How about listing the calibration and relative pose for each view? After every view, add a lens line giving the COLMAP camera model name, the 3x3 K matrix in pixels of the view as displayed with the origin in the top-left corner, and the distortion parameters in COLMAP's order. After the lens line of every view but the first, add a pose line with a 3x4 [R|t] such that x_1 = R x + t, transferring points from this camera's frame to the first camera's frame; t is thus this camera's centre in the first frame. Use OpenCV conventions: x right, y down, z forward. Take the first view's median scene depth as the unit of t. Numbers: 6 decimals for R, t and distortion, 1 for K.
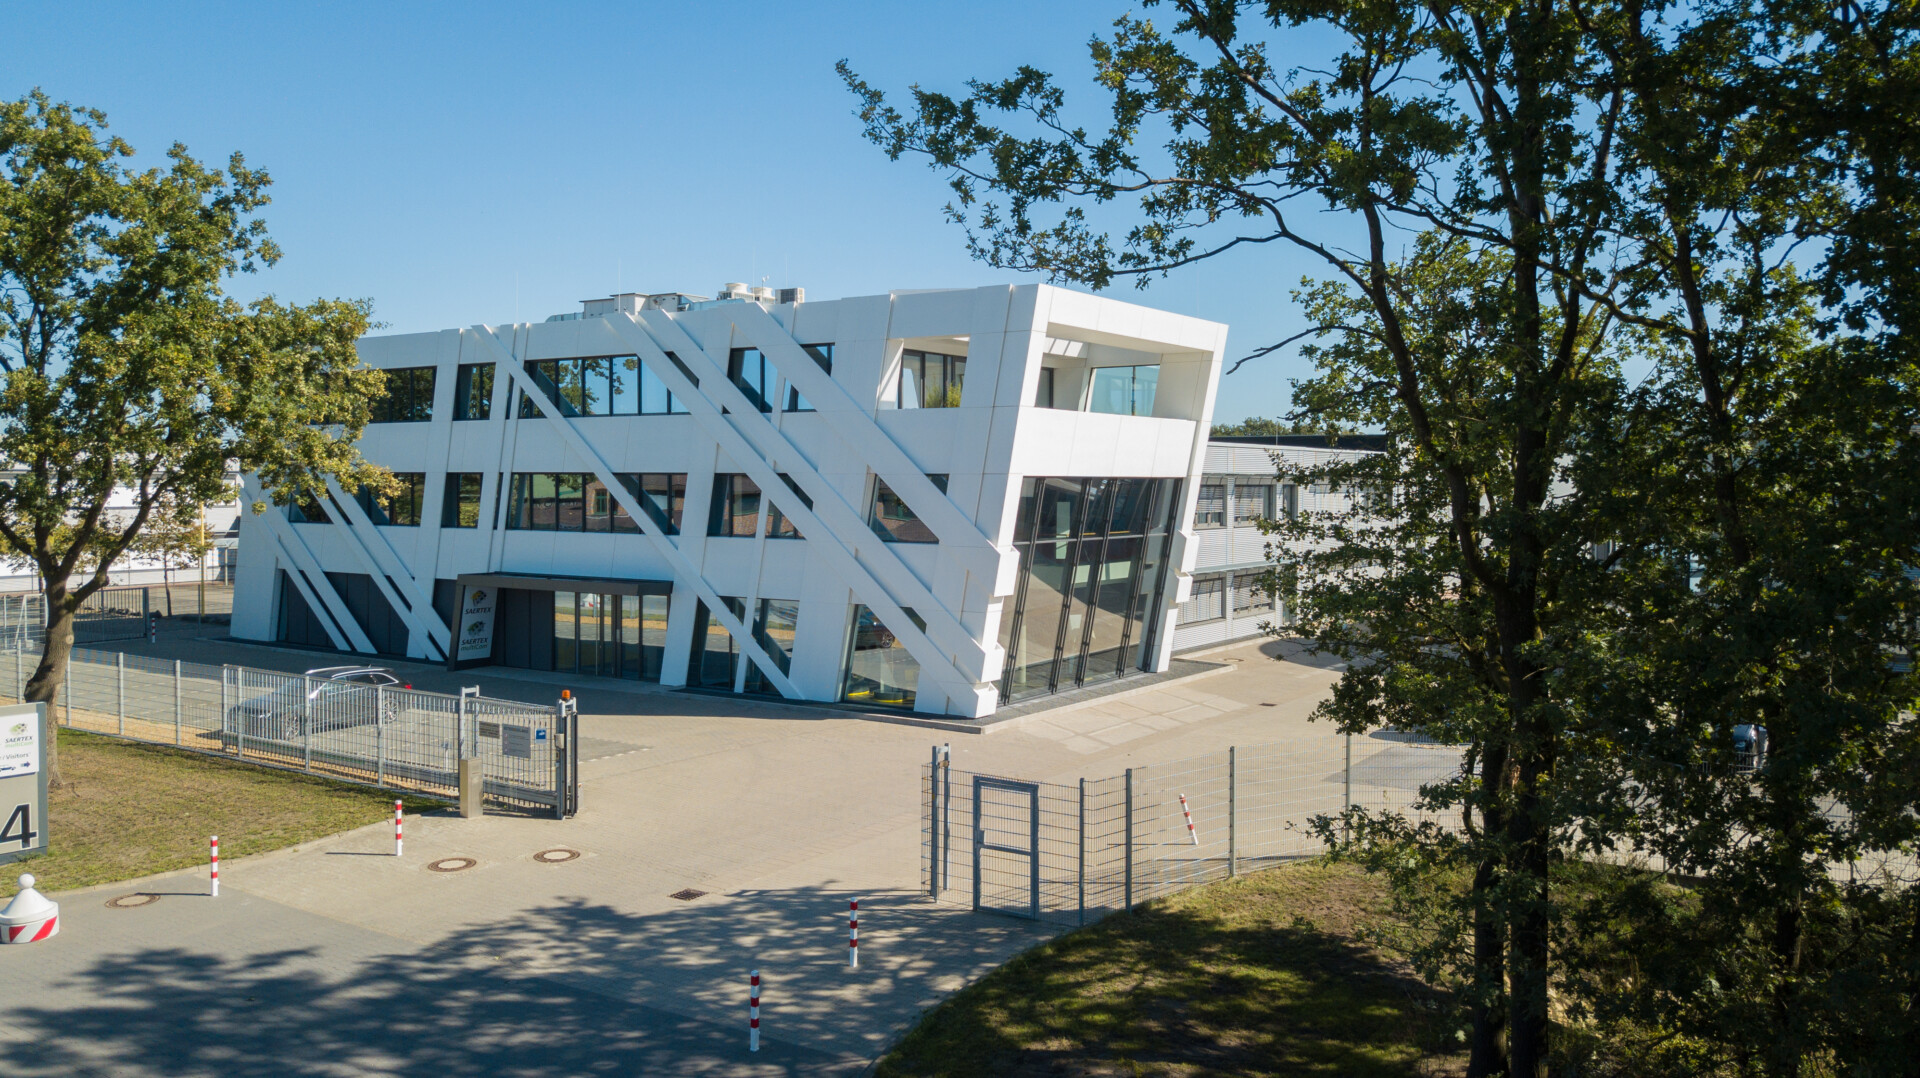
lens RADIAL K [[1459.5, 0, 960.0], [0, 1459.5, 539.0], [0, 0, 1]] dist [0.081852, -0.100290]
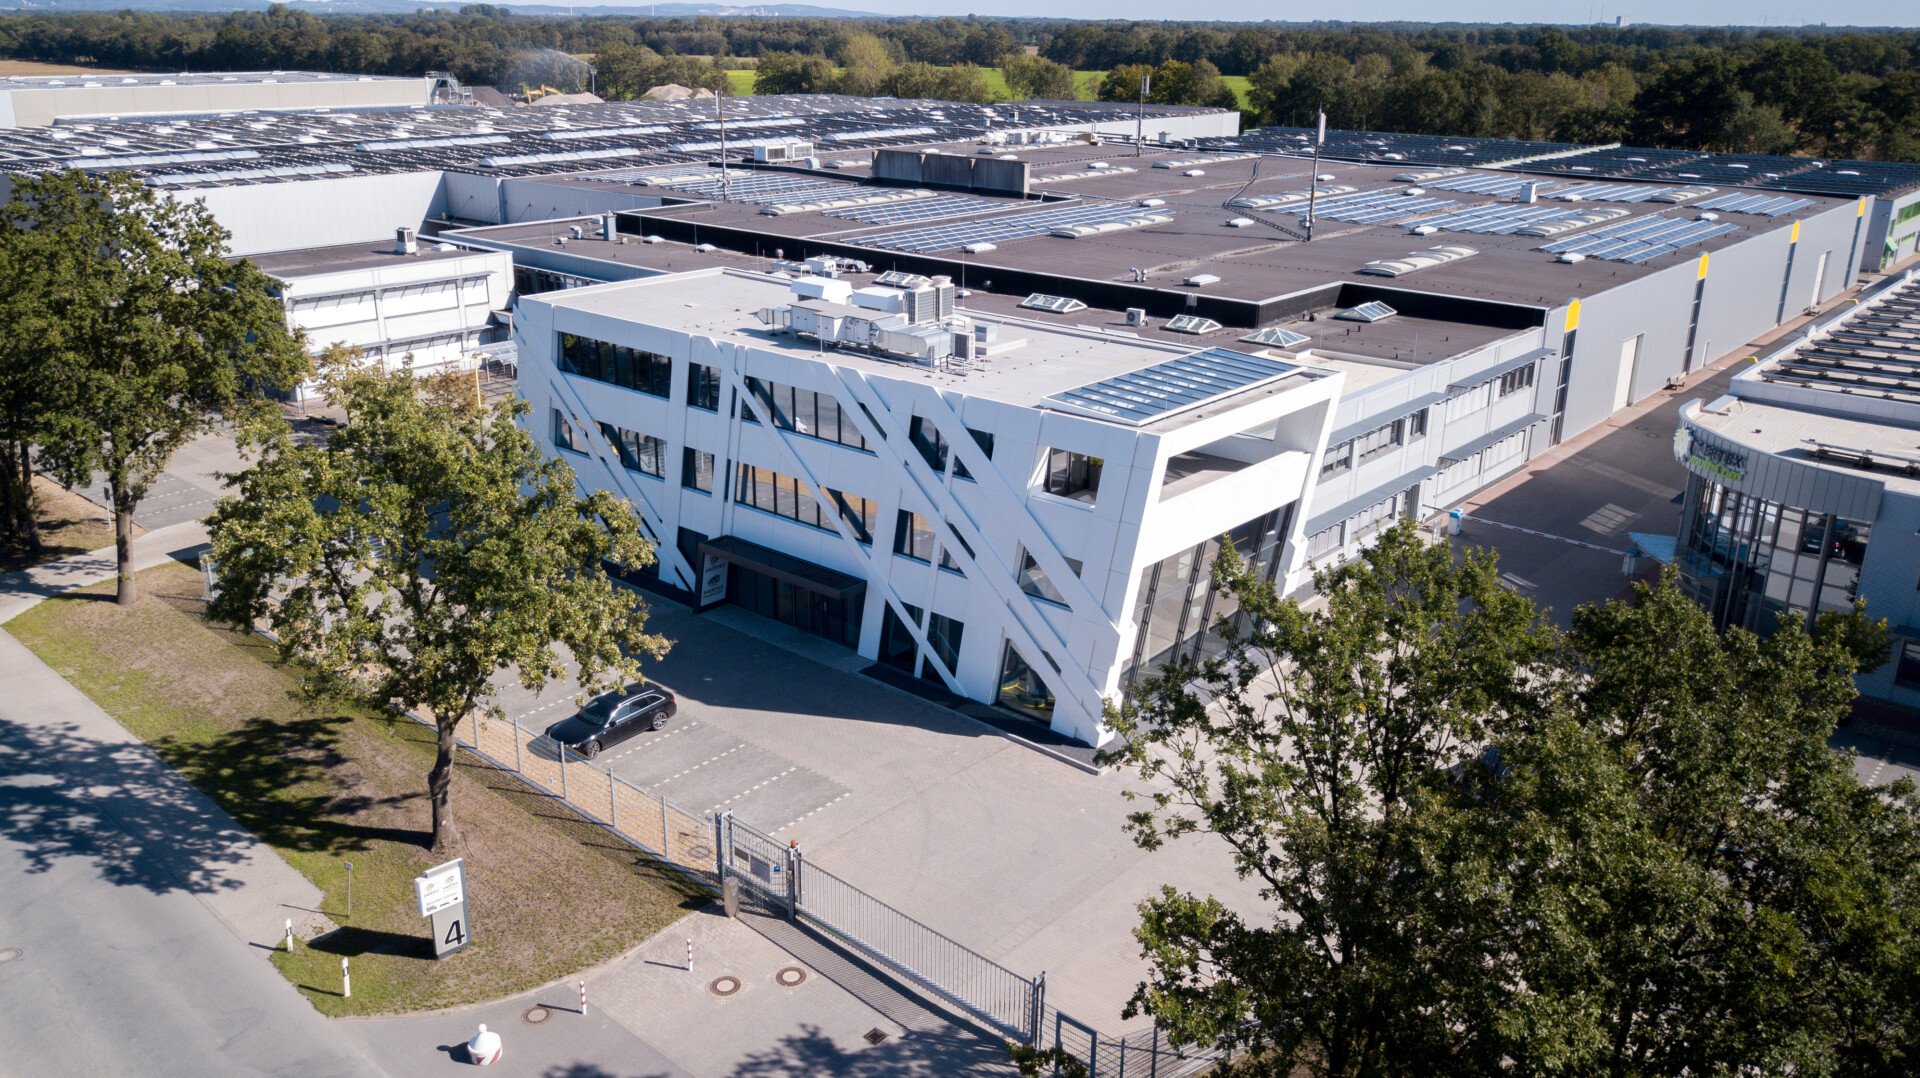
lens RADIAL K [[1459.5, 0, 960.0], [0, 1459.5, 539.0], [0, 0, 1]] dist [0.081852, -0.100290]
pose [[0.990631, 0.049068, -0.127444, 0.041382], [-0.009297, 0.955286, 0.295537, -0.388172], [0.136247, -0.291584, 0.946792, -0.162769]]
